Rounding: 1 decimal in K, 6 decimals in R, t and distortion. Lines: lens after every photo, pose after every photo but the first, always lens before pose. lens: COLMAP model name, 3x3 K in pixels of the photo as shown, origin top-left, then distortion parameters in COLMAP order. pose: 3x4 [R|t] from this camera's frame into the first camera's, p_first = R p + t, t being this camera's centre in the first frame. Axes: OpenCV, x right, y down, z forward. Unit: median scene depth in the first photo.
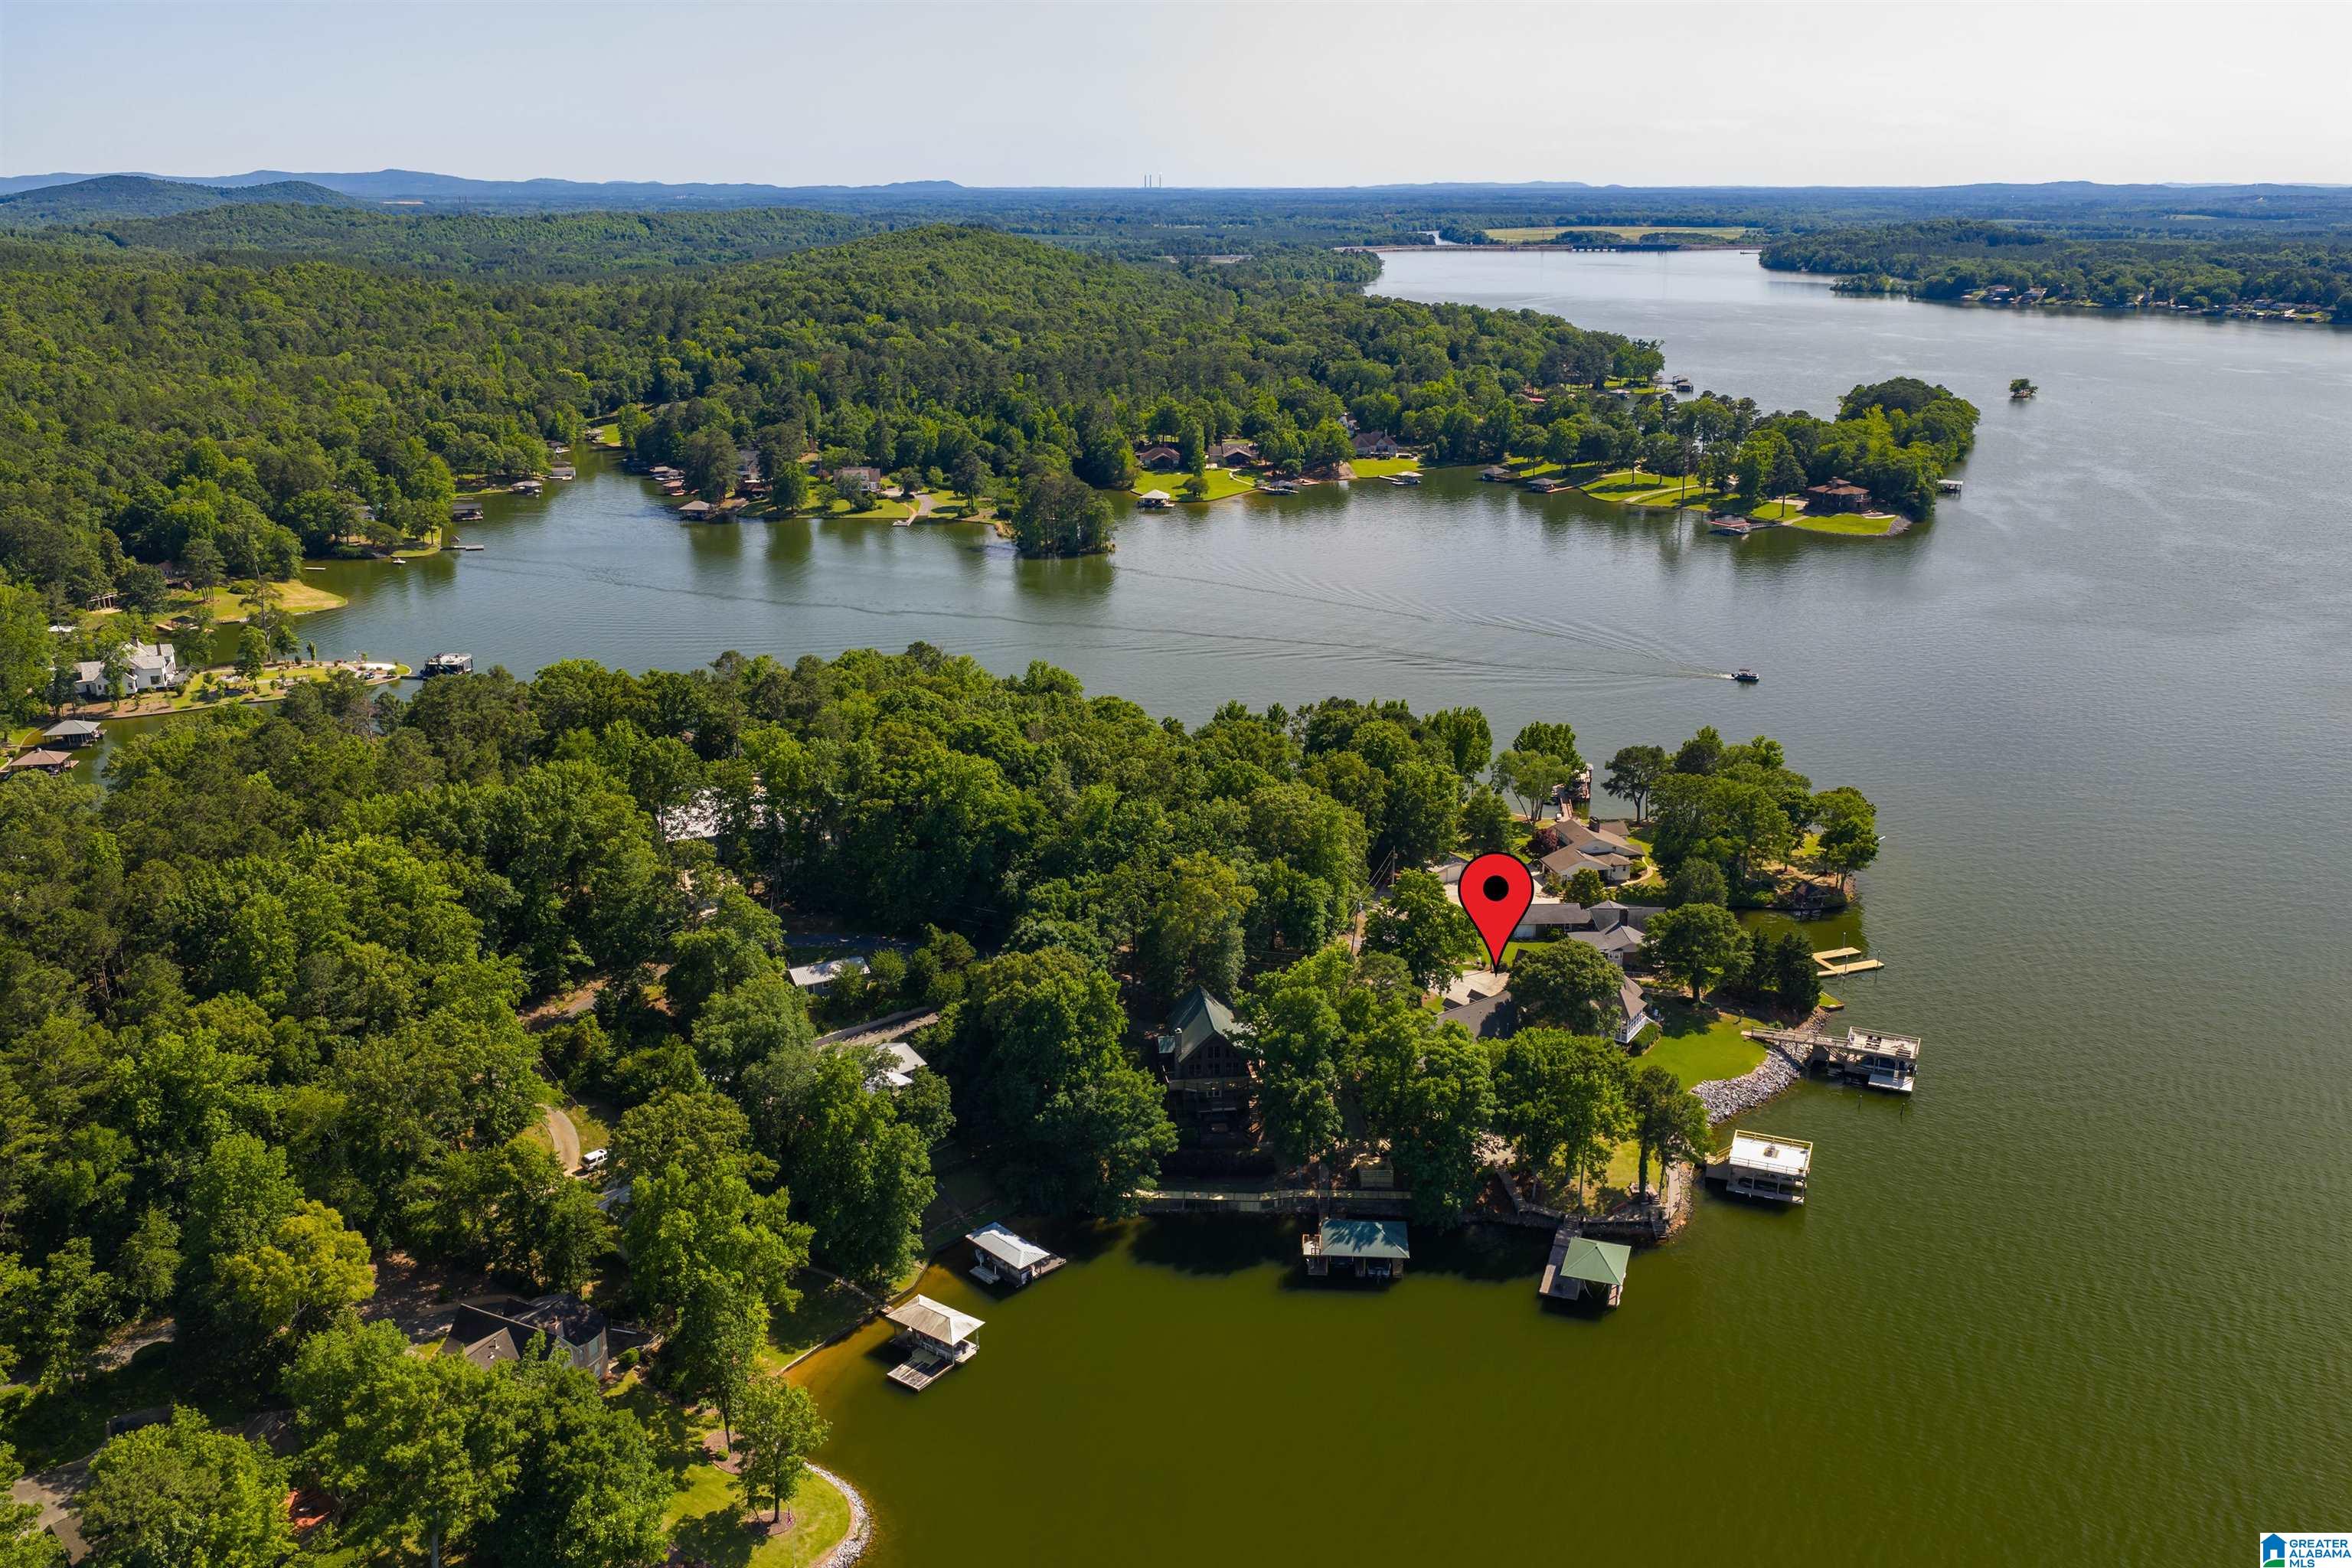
lens RADIAL K [[1950.1, 0, 1181.5], [0, 1950.1, 791.6], [0, 0, 1]] dist [0.006190, -0.015652]
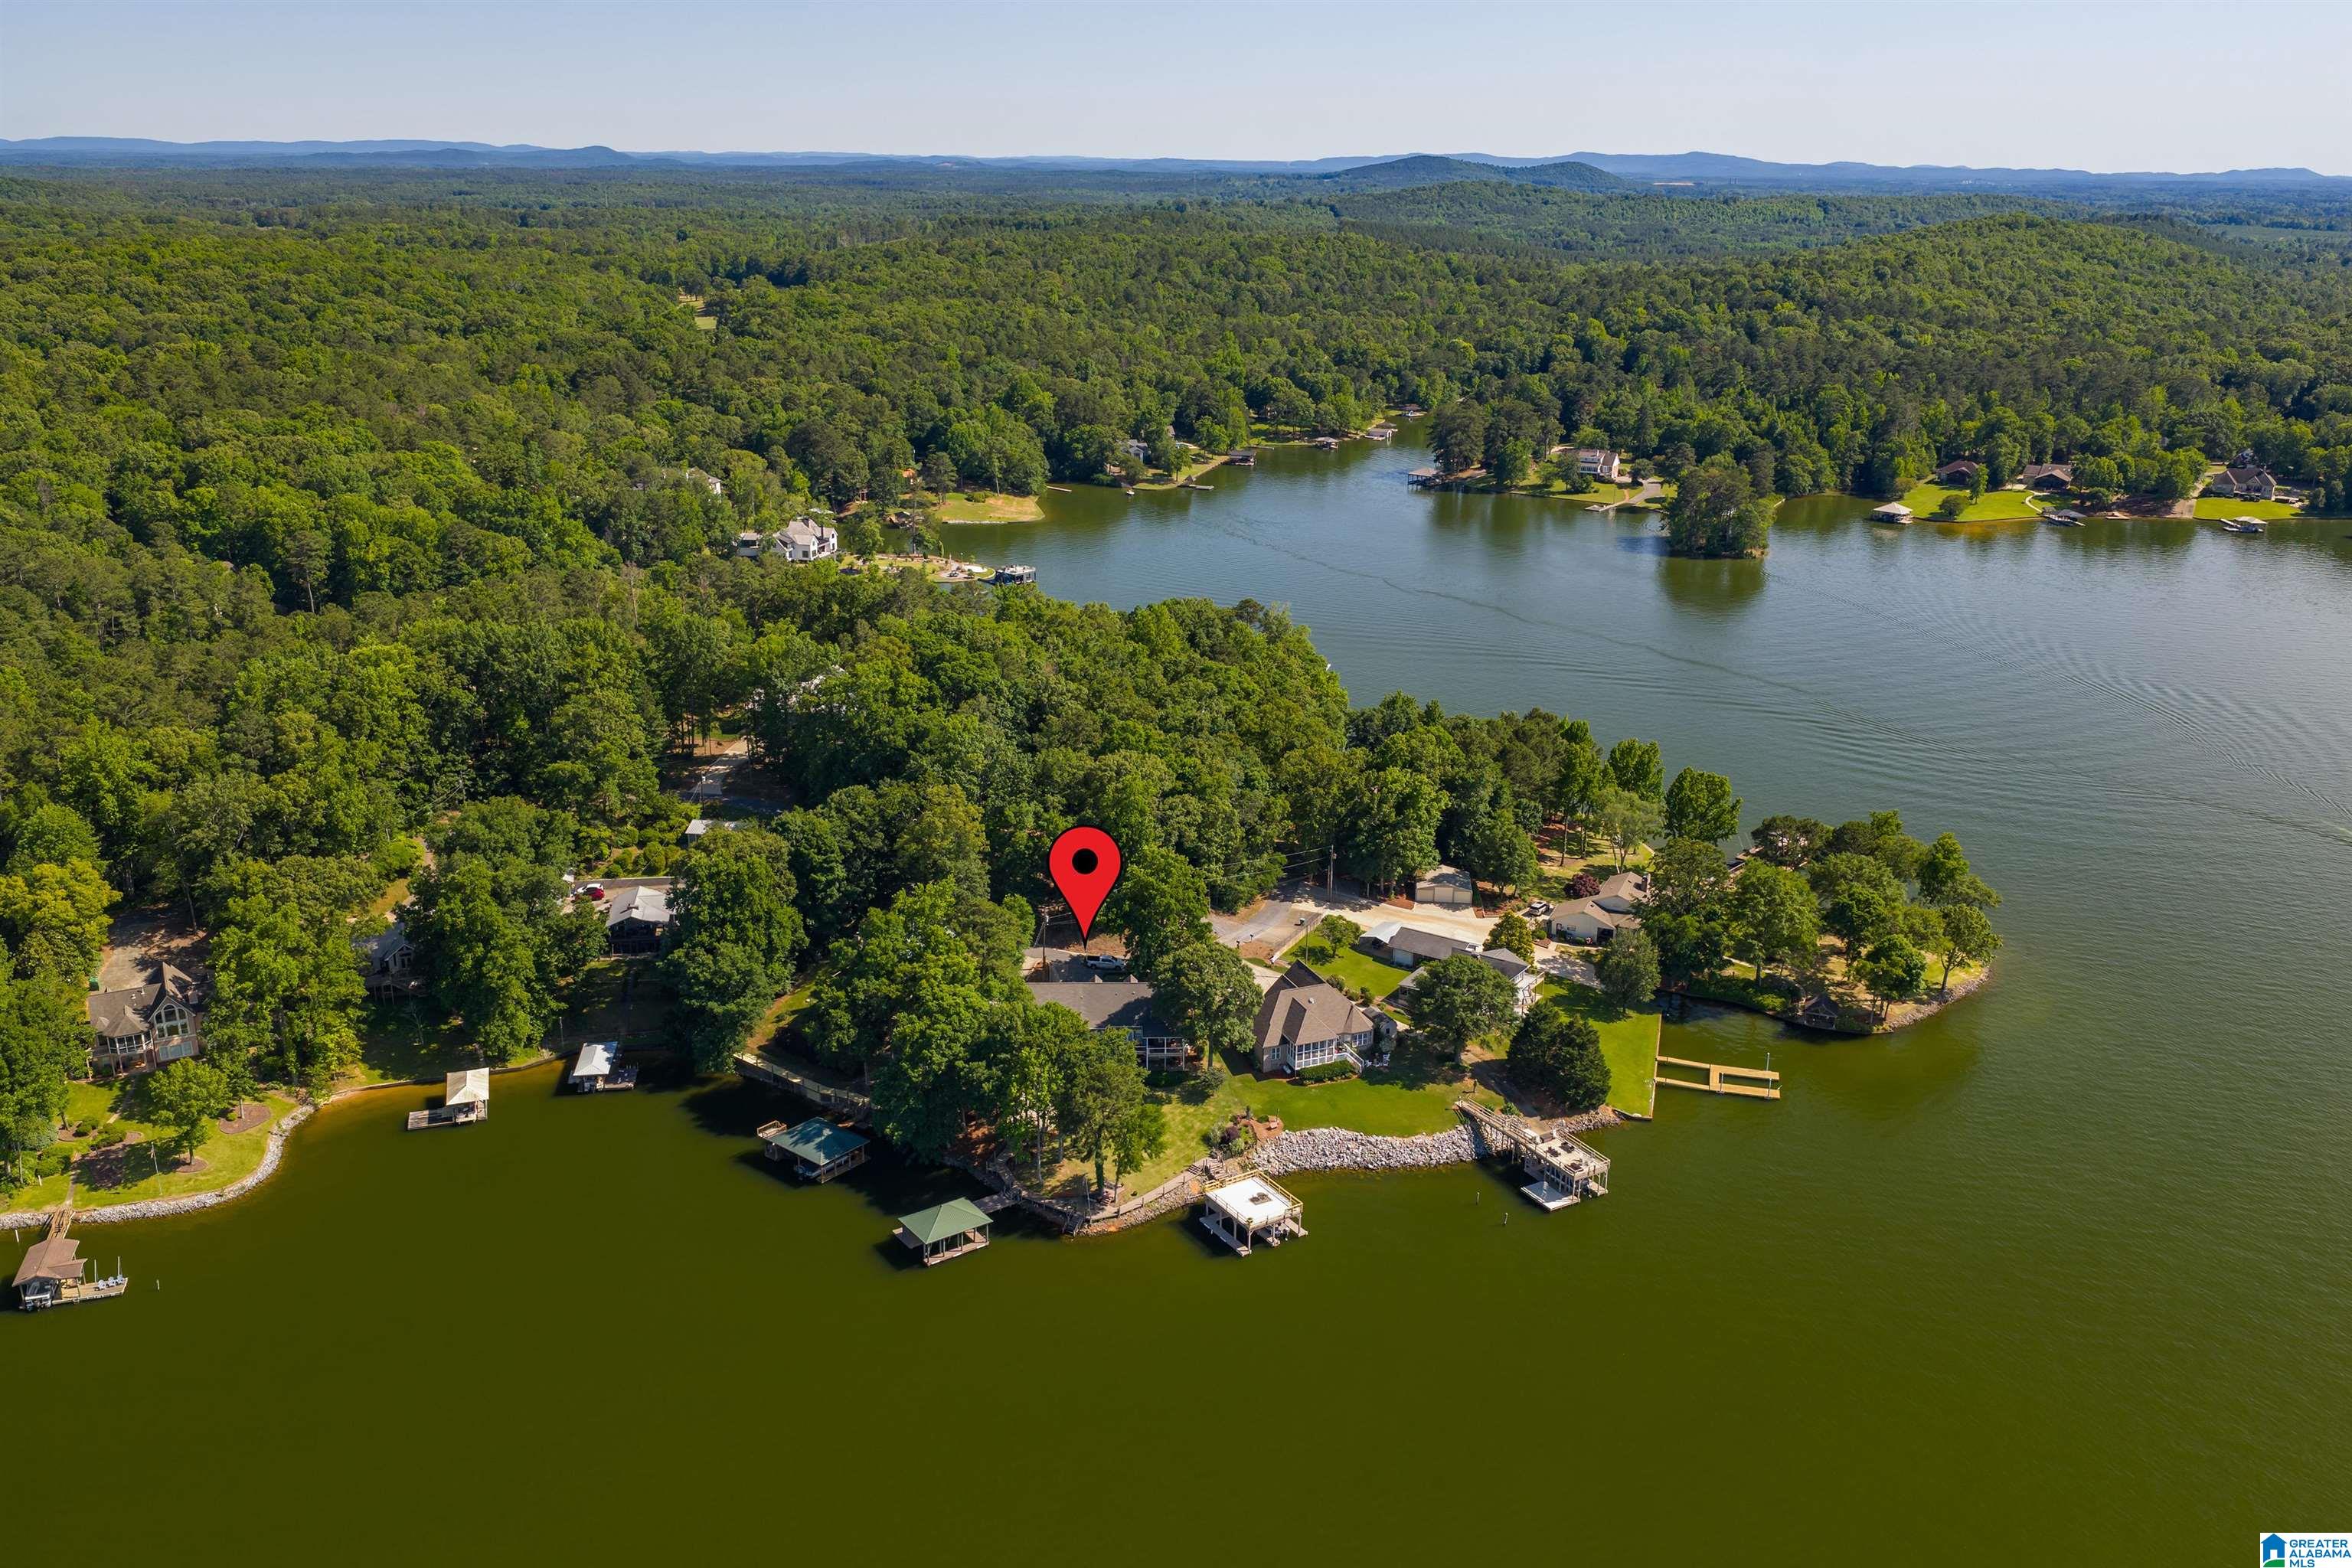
lens RADIAL K [[1950.1, 0, 1178.0], [0, 1950.1, 776.8], [0, 0, 1]] dist [0.006190, -0.015652]
pose [[0.812247, 0.182088, -0.554165, 0.251479], [-0.181492, 0.981764, 0.056574, -0.020266], [0.554360, 0.054625, 0.830482, 0.062579]]
